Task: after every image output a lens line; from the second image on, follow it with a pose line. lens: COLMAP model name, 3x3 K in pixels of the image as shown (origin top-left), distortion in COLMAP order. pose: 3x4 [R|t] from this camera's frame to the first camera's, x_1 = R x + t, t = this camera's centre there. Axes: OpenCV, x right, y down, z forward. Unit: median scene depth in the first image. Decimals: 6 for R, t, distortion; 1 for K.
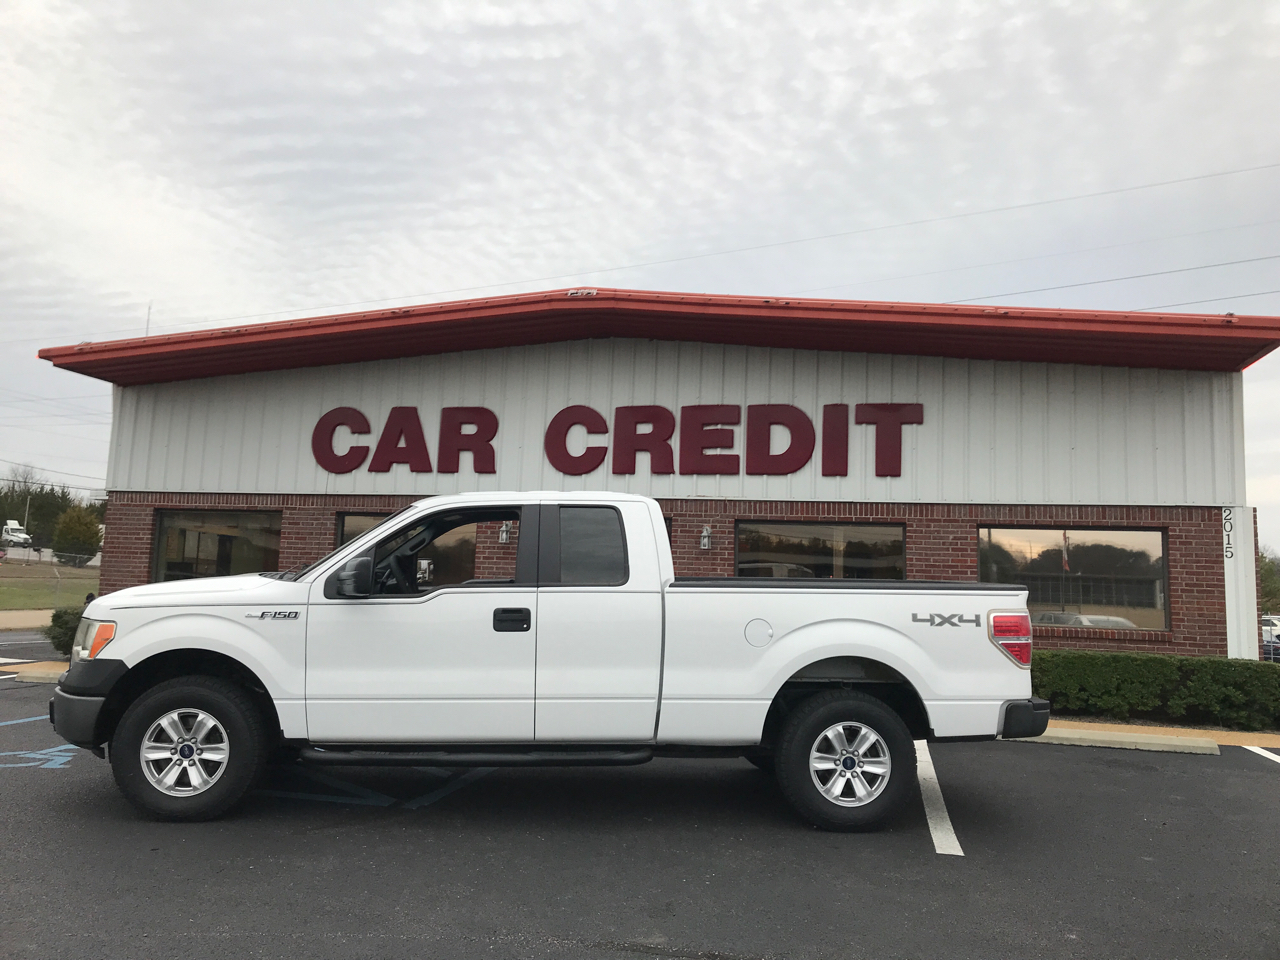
lens RADIAL K [[1016.6, 0, 651.6], [0, 1016.6, 468.0], [0, 0, 1]] dist [0.046960, -0.050354]
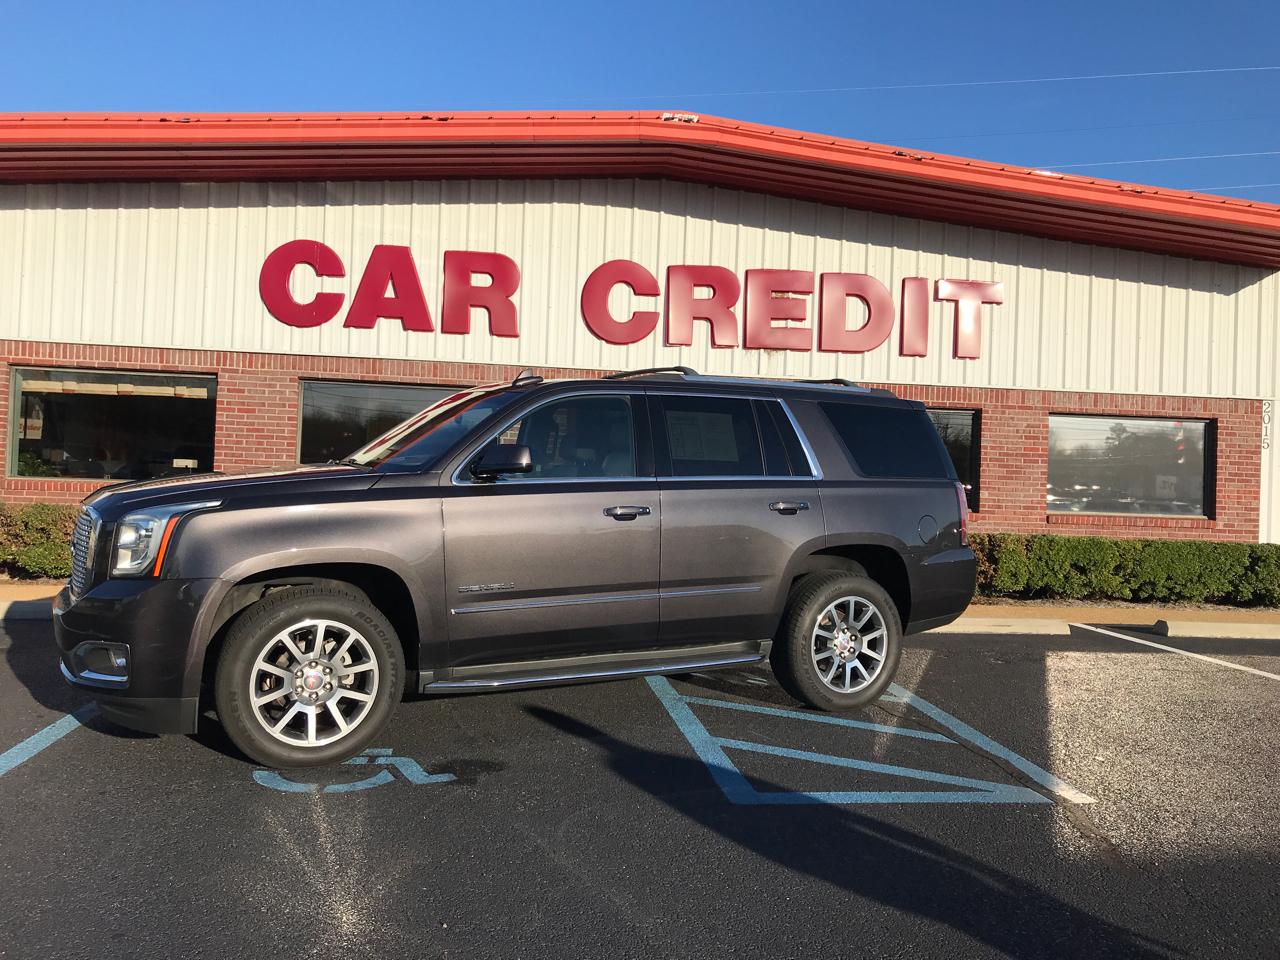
lens RADIAL K [[1016.6, 0, 617.4], [0, 1016.6, 461.6], [0, 0, 1]] dist [0.046960, -0.050354]
pose [[0.942045, 0.003828, 0.335465, -0.374613], [-0.043070, 0.993040, 0.109616, 0.012341], [-0.332711, -0.117712, 0.935654, 0.212255]]
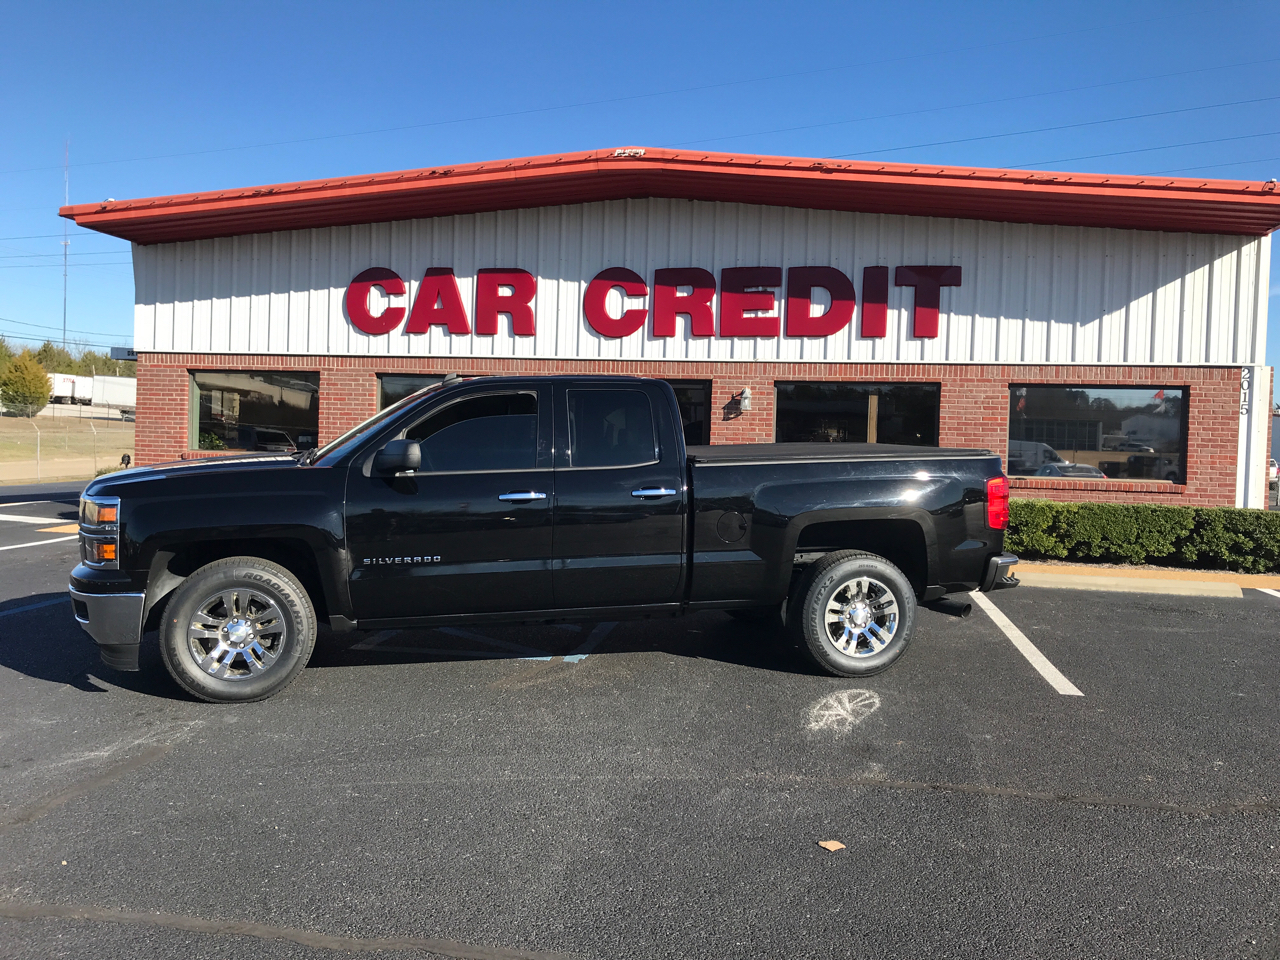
lens RADIAL K [[1016.6, 0, 646.8], [0, 1016.6, 467.4], [0, 0, 1]] dist [0.046960, -0.050354]
pose [[0.998888, -0.009853, 0.046106, -0.095316], [0.002660, 0.988139, 0.153540, -0.021340], [-0.047072, -0.153246, 0.987066, -0.027016]]
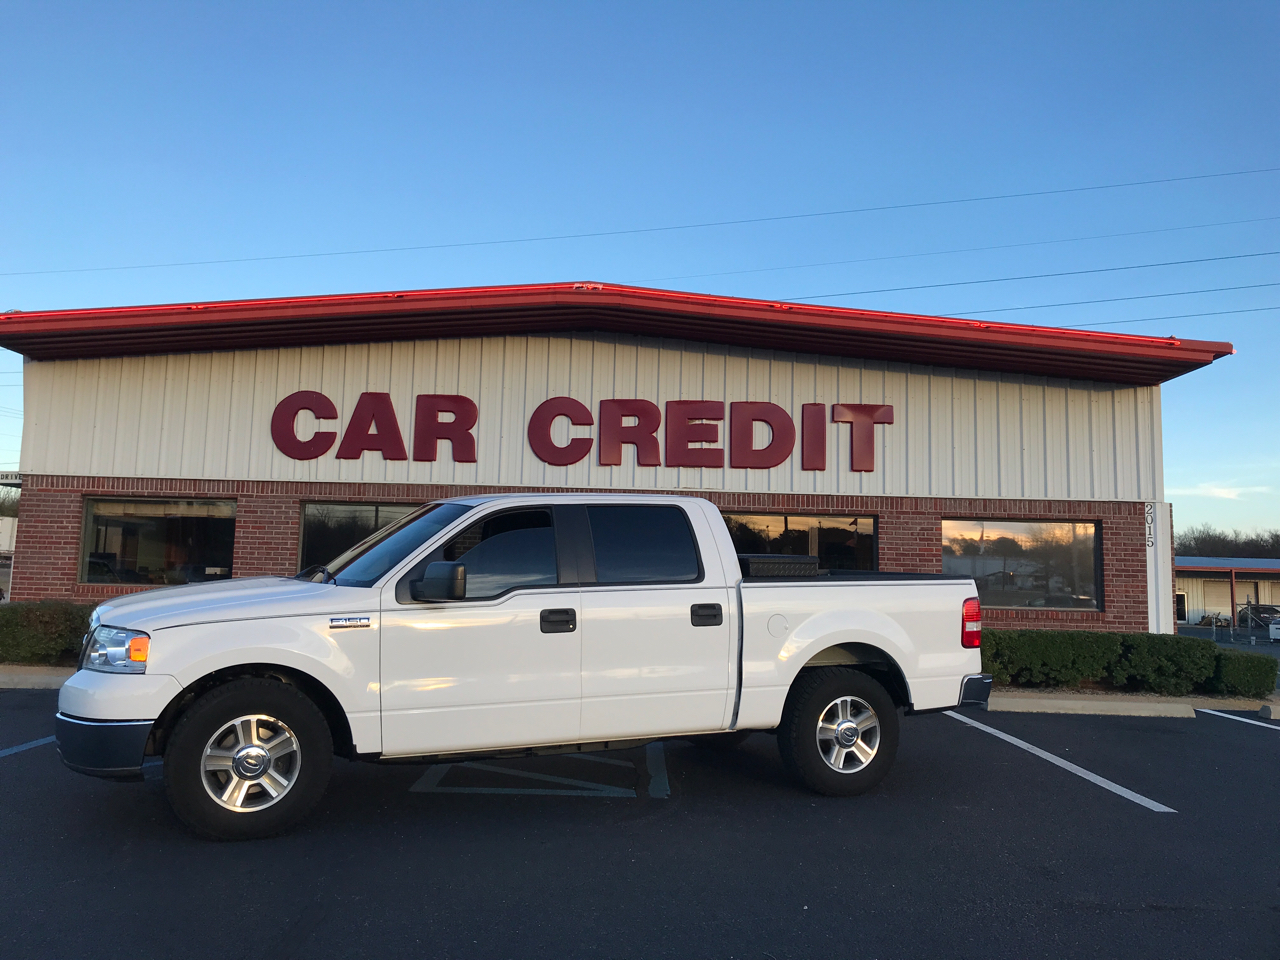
lens RADIAL K [[1016.6, 0, 631.5], [0, 1016.6, 463.1], [0, 0, 1]] dist [0.046960, -0.050354]
pose [[0.976542, 0.014222, 0.214858, -0.232486], [-0.017449, 0.999762, 0.013131, -0.010498], [-0.214620, -0.016572, 0.976557, -0.000954]]
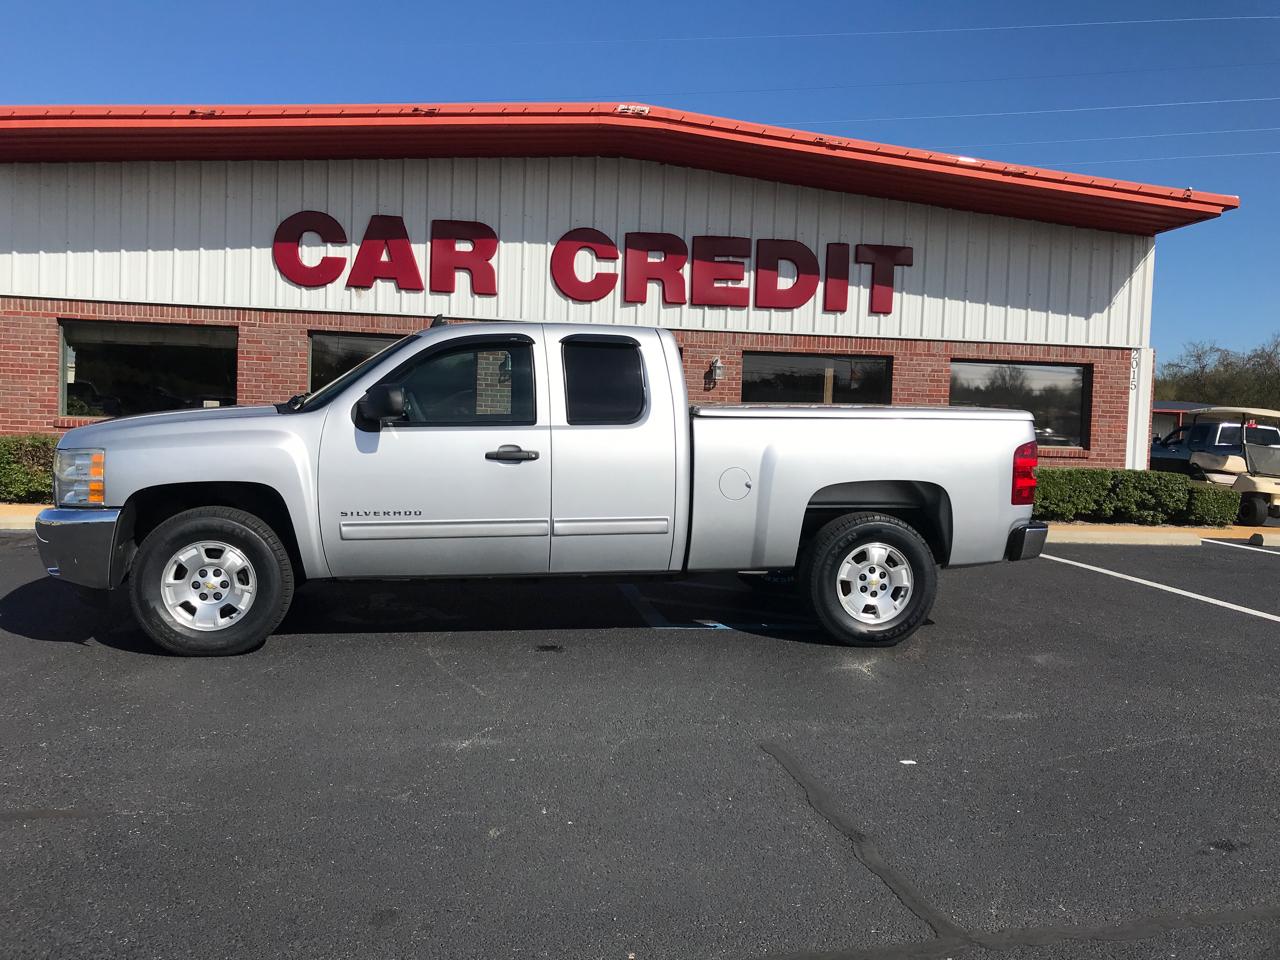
lens RADIAL K [[1016.6, 0, 617.7], [0, 1016.6, 457.1], [0, 0, 1]] dist [0.046960, -0.050354]
pose [[0.932371, -0.018329, 0.361037, -0.419328], [-0.043723, 0.985664, 0.162955, -0.006054], [-0.358848, -0.167720, 0.918204, 0.067174]]
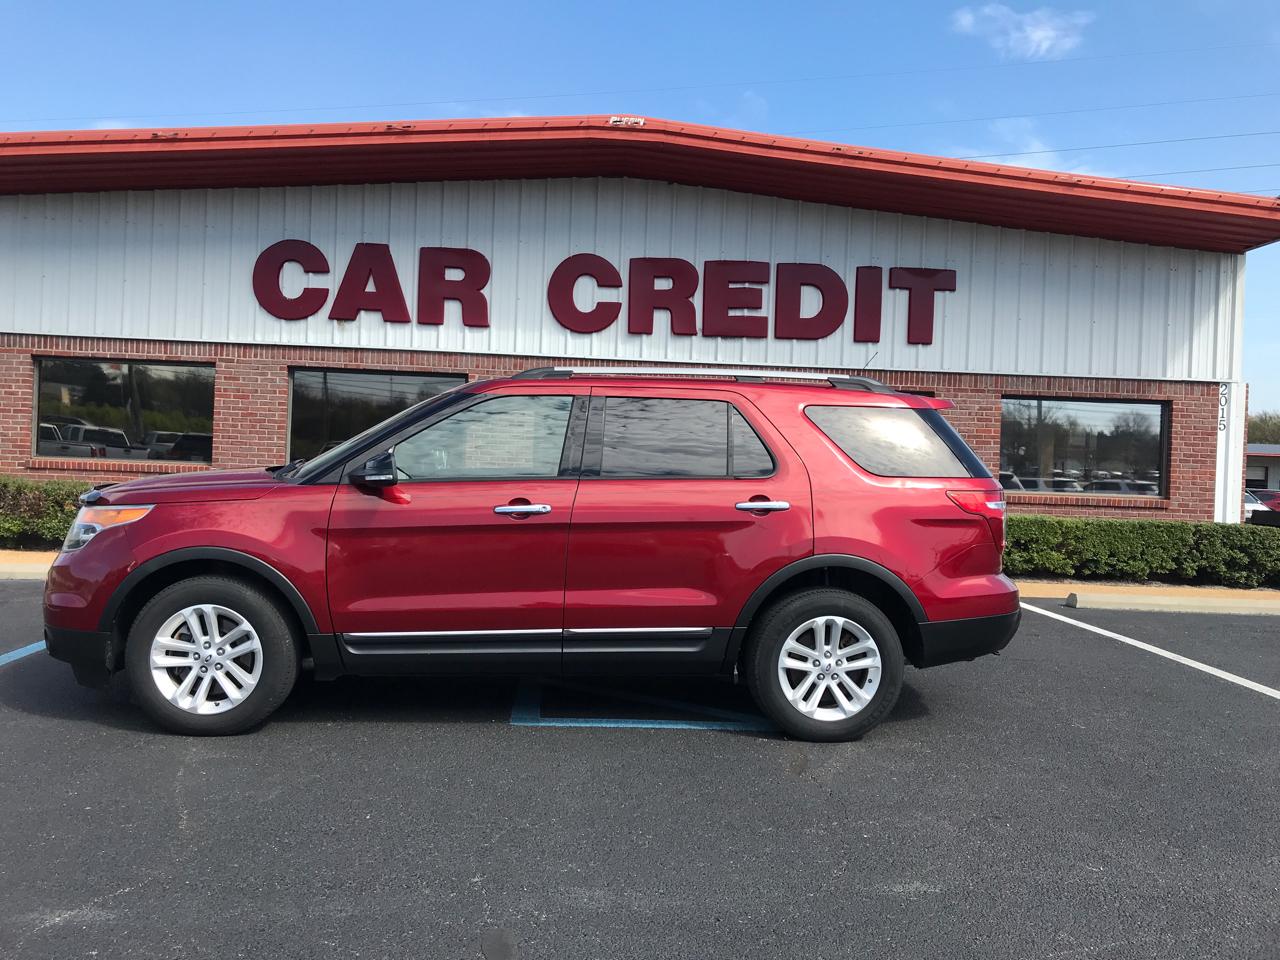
lens RADIAL K [[1016.6, 0, 623.4], [0, 1016.6, 461.6], [0, 0, 1]] dist [0.046960, -0.050354]
pose [[0.963587, -0.001347, 0.267393, -0.294530], [-0.034716, 0.990894, 0.130095, 0.001814], [-0.265133, -0.134641, 0.954765, 0.124168]]
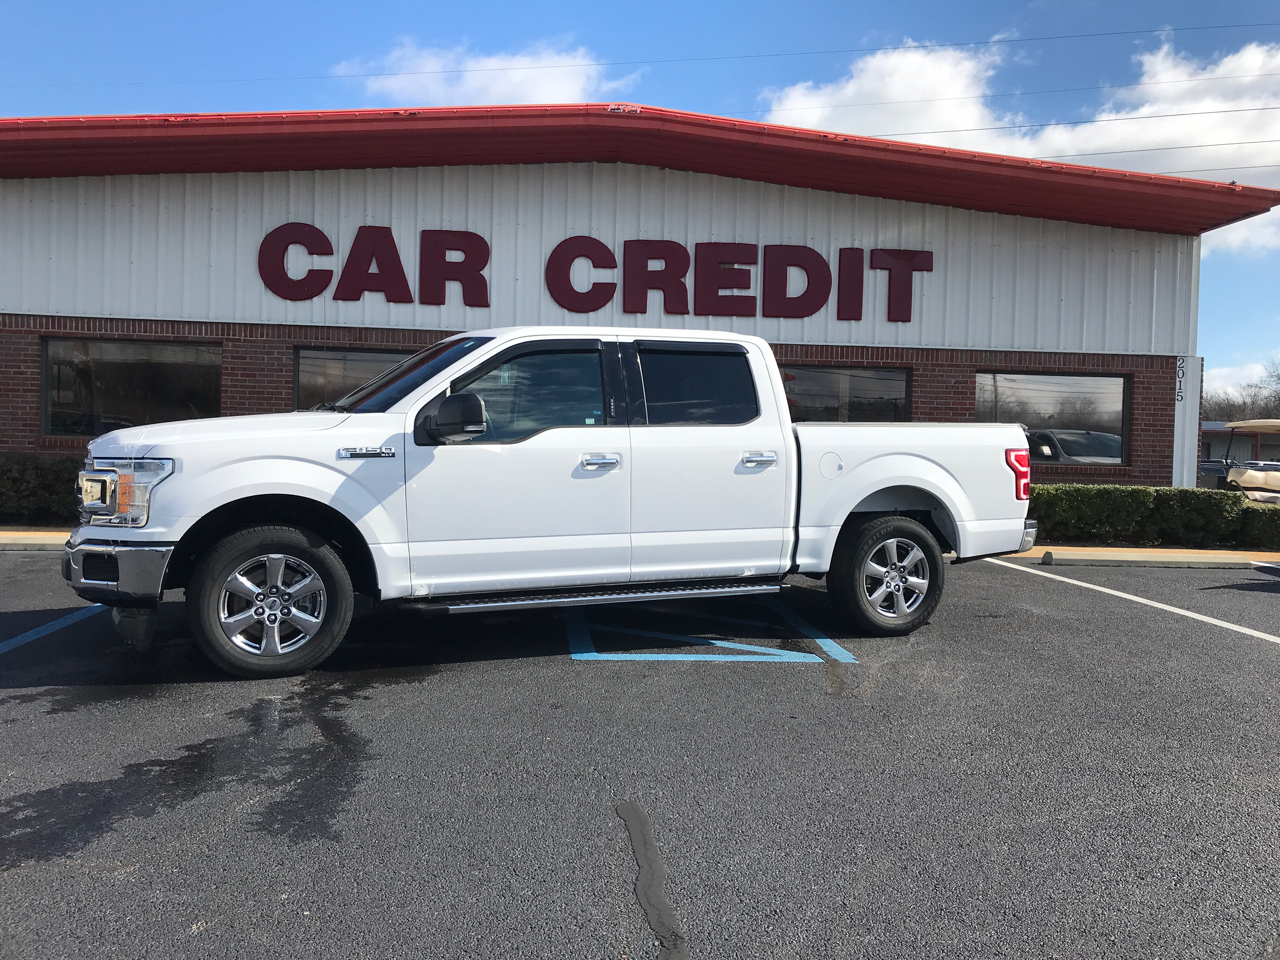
lens RADIAL K [[1016.6, 0, 623.2], [0, 1016.6, 455.1], [0, 0, 1]] dist [0.046960, -0.050354]
pose [[0.951752, -0.013350, 0.306578, -0.340858], [-0.031114, 0.989707, 0.139687, 0.005762], [-0.305287, -0.142486, 0.941540, 0.094676]]
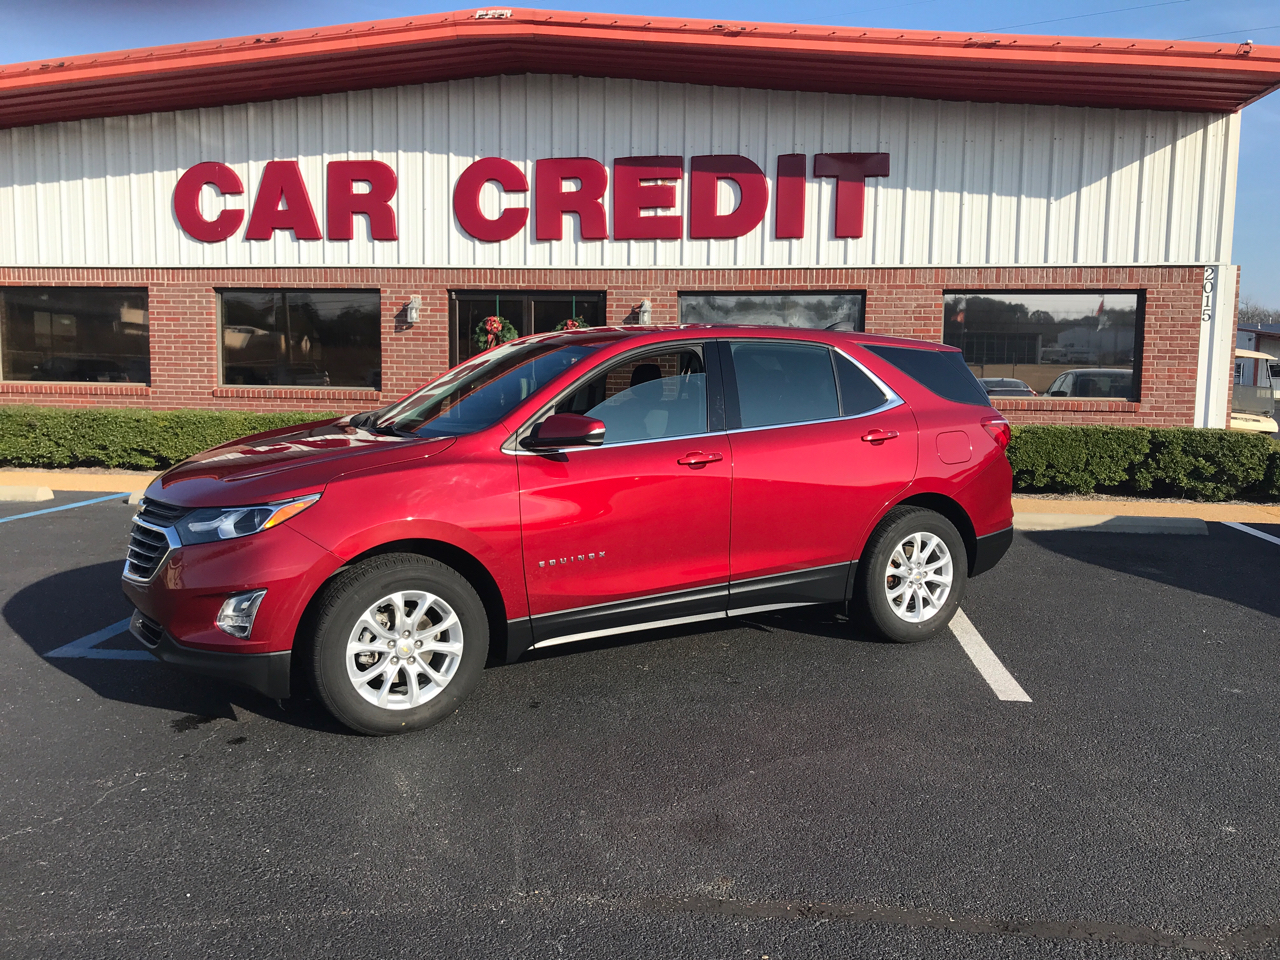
lens RADIAL K [[1016.6, 0, 642.2], [0, 1016.6, 457.0], [0, 0, 1]] dist [0.046960, -0.050354]
pose [[0.995159, -0.033885, 0.092253, -0.035209], [0.012794, 0.975362, 0.220240, -0.003971], [-0.097443, -0.217994, 0.971073, 0.104043]]
